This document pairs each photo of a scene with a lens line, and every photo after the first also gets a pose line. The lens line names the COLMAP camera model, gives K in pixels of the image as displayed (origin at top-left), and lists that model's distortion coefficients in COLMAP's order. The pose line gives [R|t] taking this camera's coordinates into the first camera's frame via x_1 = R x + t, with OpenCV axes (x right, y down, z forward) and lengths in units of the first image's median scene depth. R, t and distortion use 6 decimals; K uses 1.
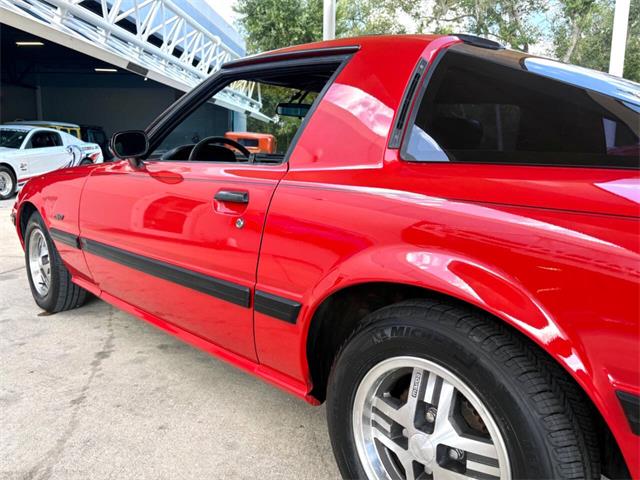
lens RADIAL K [[506.6, 0, 302.1], [0, 506.6, 239.8], [0, 0, 1]] dist [0.002621, 0.001350]
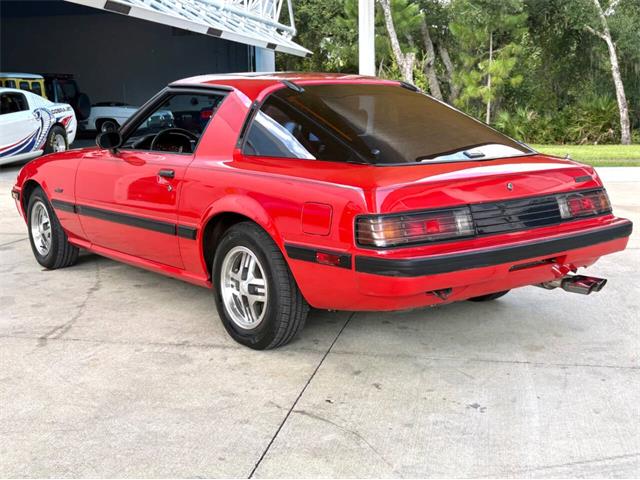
lens RADIAL K [[840.1, 0, 320.0], [0, 840.1, 240.0], [0, 0, 1]] dist [0.012620, -0.070845]
pose [[0.996079, -0.019979, -0.086182, 0.352744], [0.020708, 0.999757, 0.007569, 0.073843], [0.086009, -0.009324, 0.996251, -1.030627]]
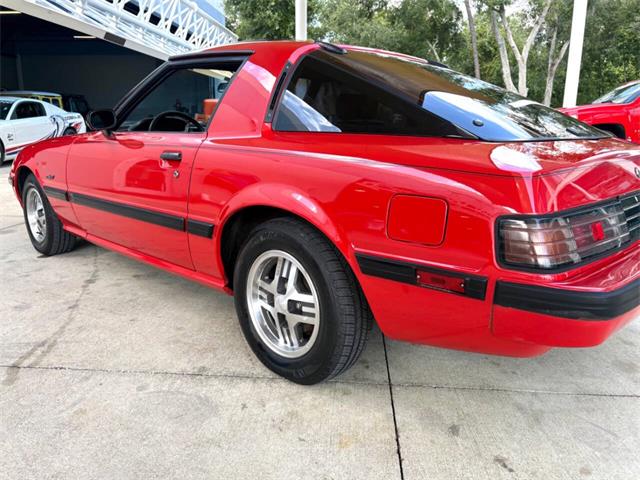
lens RADIAL K [[506.6, 0, 302.1], [0, 506.6, 239.8], [0, 0, 1]] dist [0.002621, 0.001350]
pose [[0.999583, -0.021970, 0.018717, 0.112339], [0.020647, 0.997460, 0.068175, 0.034483], [-0.020167, -0.067760, 0.997498, -0.264110]]
